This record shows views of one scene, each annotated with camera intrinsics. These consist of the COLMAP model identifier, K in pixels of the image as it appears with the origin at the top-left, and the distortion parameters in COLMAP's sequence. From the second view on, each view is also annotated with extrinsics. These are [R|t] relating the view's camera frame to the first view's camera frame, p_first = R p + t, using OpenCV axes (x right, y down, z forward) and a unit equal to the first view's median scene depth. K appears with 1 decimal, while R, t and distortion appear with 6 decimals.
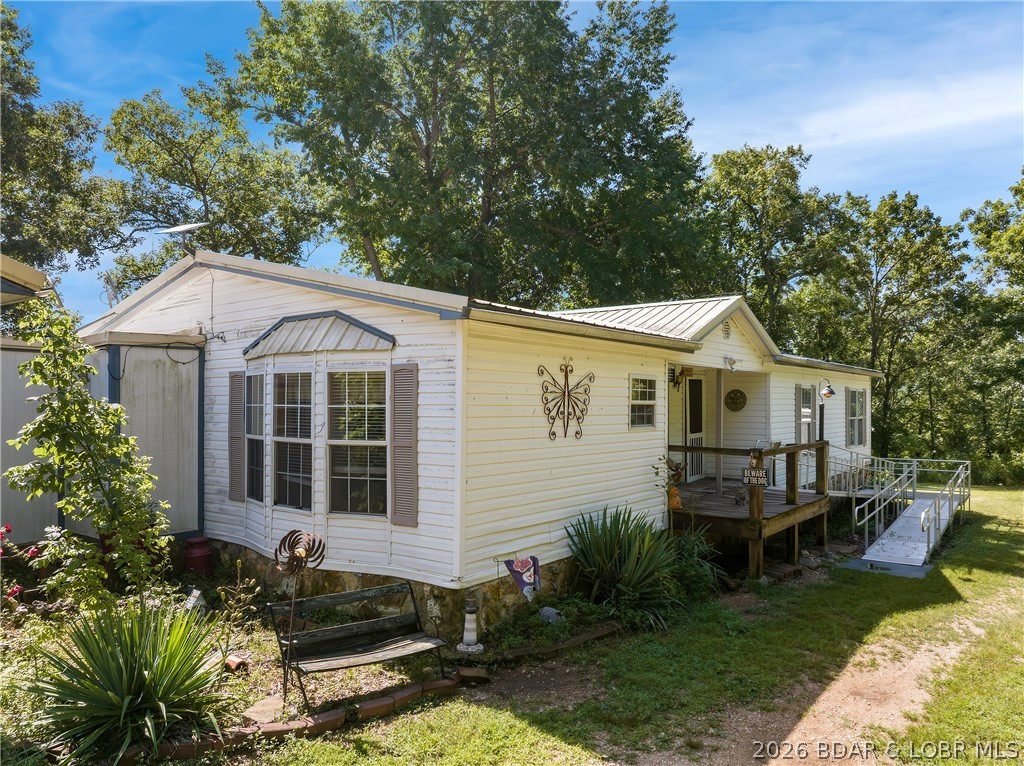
lens RADIAL K [[730.7, 0, 511.7], [0, 730.7, 388.4], [0, 0, 1]] dist [-0.010041, 0.000611]
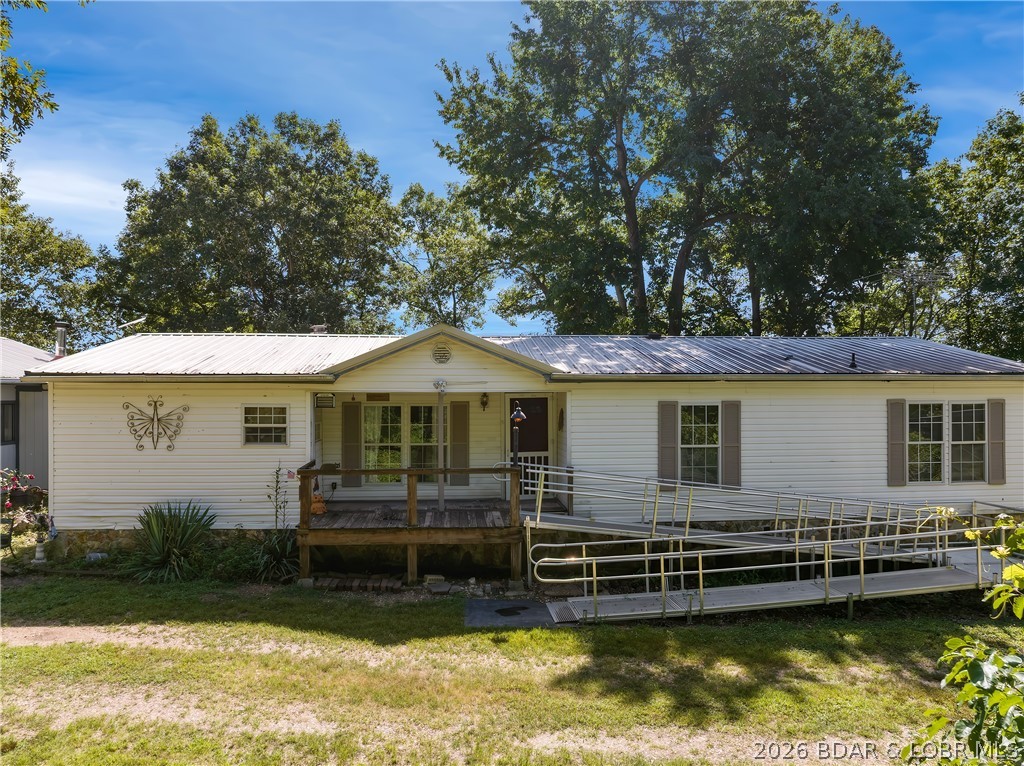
lens RADIAL K [[730.7, 0, 512.4], [0, 730.7, 386.7], [0, 0, 1]] dist [-0.010041, 0.000611]
pose [[0.636117, -0.019698, -0.771341, 1.676611], [0.018578, 0.999775, -0.010211, -0.031938], [0.771369, -0.007835, 0.636340, 0.607923]]
